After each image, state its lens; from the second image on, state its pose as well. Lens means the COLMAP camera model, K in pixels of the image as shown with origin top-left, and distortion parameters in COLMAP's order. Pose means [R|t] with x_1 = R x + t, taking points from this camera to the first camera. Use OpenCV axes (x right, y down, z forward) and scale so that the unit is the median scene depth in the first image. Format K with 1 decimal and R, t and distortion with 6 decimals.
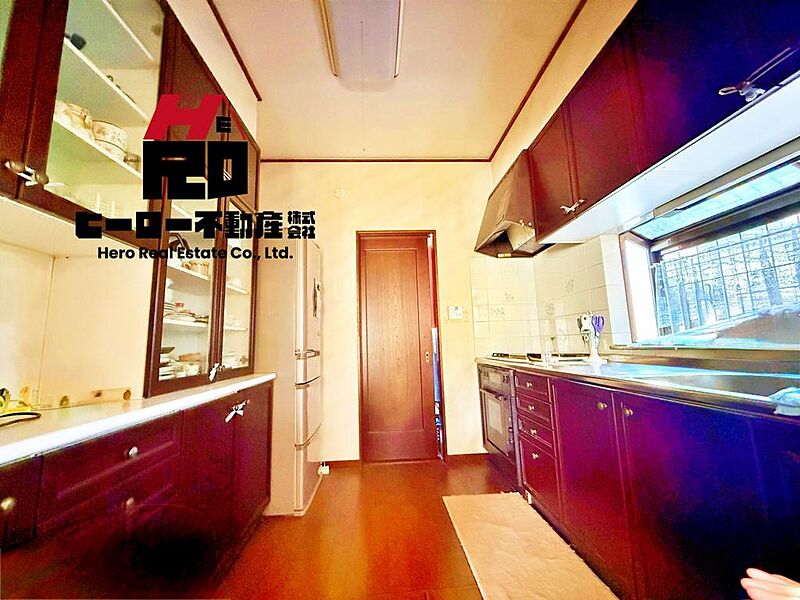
lens RADIAL K [[320.0, 0, 396.5], [0, 320.0, 298.3], [0, 0, 1]] dist [0.001931, 0.000153]
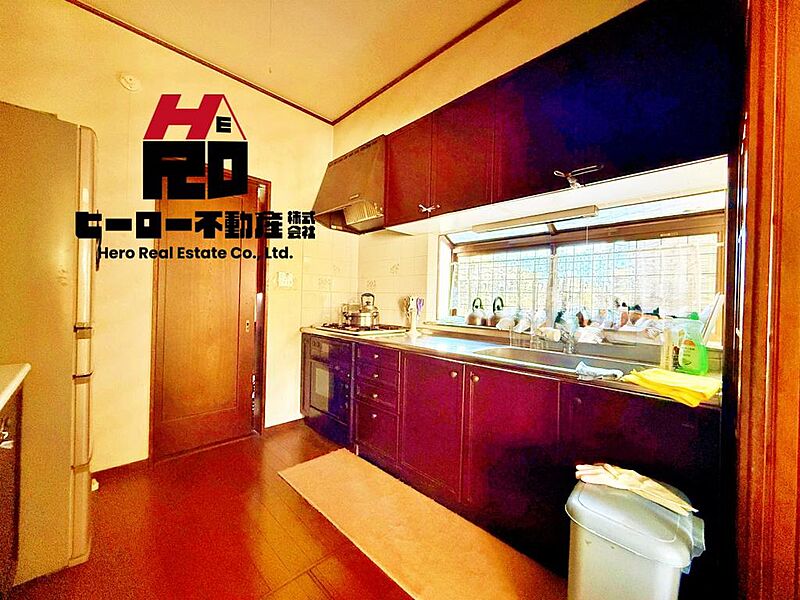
lens RADIAL K [[320.0, 0, 396.5], [0, 320.0, 298.3], [0, 0, 1]] dist [0.001931, 0.000153]
pose [[0.745329, 0.054250, 0.664485, -0.256871], [-0.143038, 0.986487, 0.079902, -0.029247], [-0.651171, -0.154600, 0.743017, 0.122624]]
